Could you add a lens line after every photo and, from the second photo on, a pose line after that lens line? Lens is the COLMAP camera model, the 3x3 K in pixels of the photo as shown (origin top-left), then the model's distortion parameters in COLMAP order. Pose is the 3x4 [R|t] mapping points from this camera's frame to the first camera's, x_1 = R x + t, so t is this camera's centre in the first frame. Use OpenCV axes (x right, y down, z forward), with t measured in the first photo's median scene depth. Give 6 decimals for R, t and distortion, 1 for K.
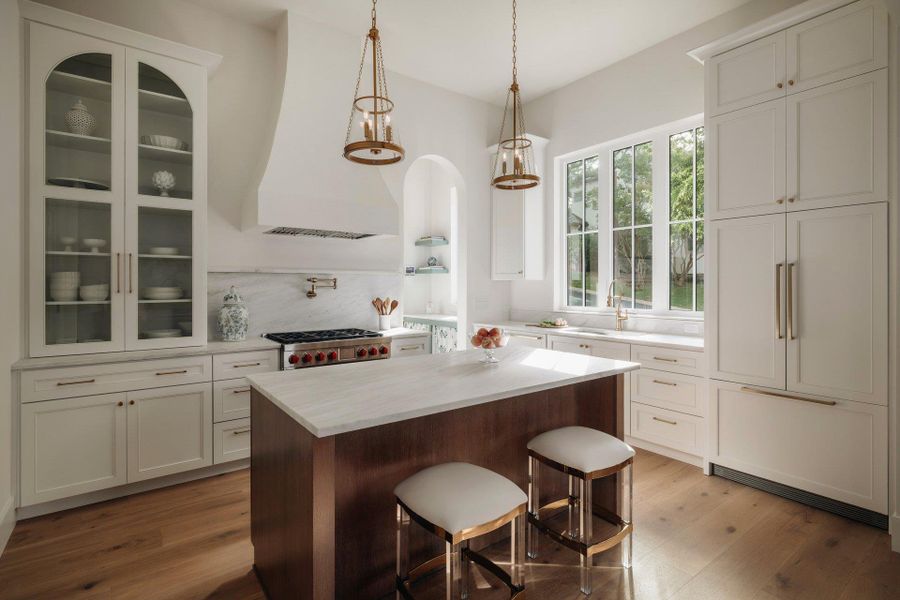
lens RADIAL K [[436.2, 0, 449.3], [0, 436.2, 288.7], [0, 0, 1]] dist [-0.000477, -0.000345]
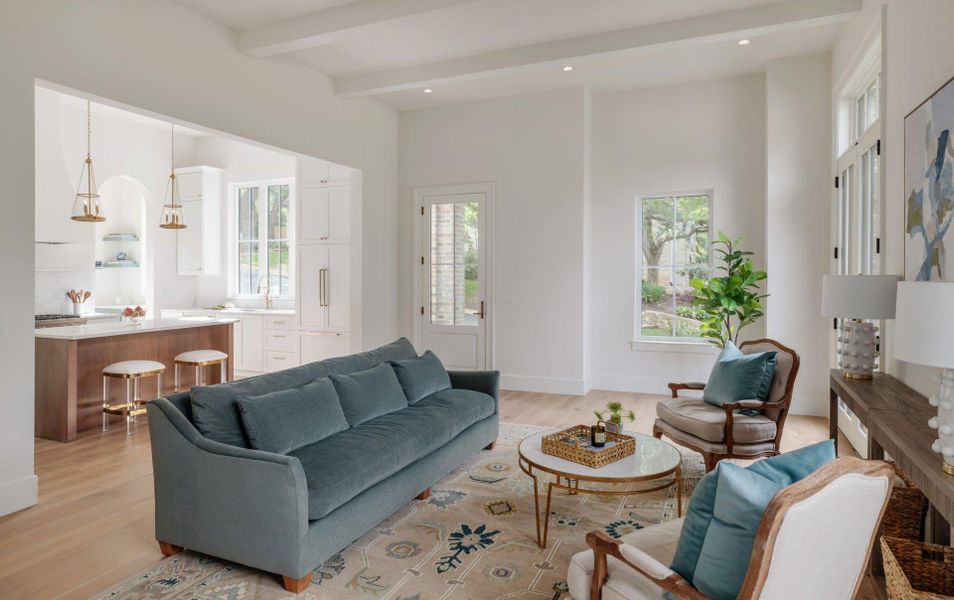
lens RADIAL K [[567.8, 0, 462.9], [0, 567.8, 271.0], [0, 0, 1]] dist [0.000501, 0.000524]
pose [[0.876850, 0.000241, 0.480763, 0.035174], [0.004642, 0.999949, -0.008966, -0.012488], [-0.480741, 0.010094, 0.876805, -0.887127]]
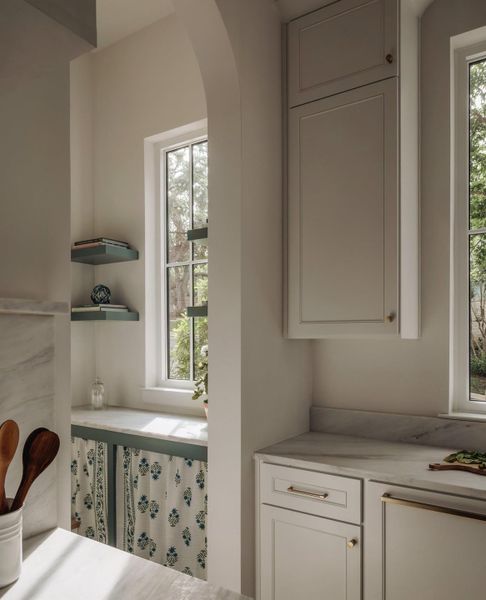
lens RADIAL K [[475.8, 0, 225.9], [0, 475.8, 341.3], [0, 0, 1]] dist [-0.006791, -0.003238]
pose [[0.949647, 0.001129, 0.313319, -0.098569], [-0.000833, 0.999999, -0.001078, -0.016827], [-0.313320, 0.000762, 0.949647, 0.645952]]
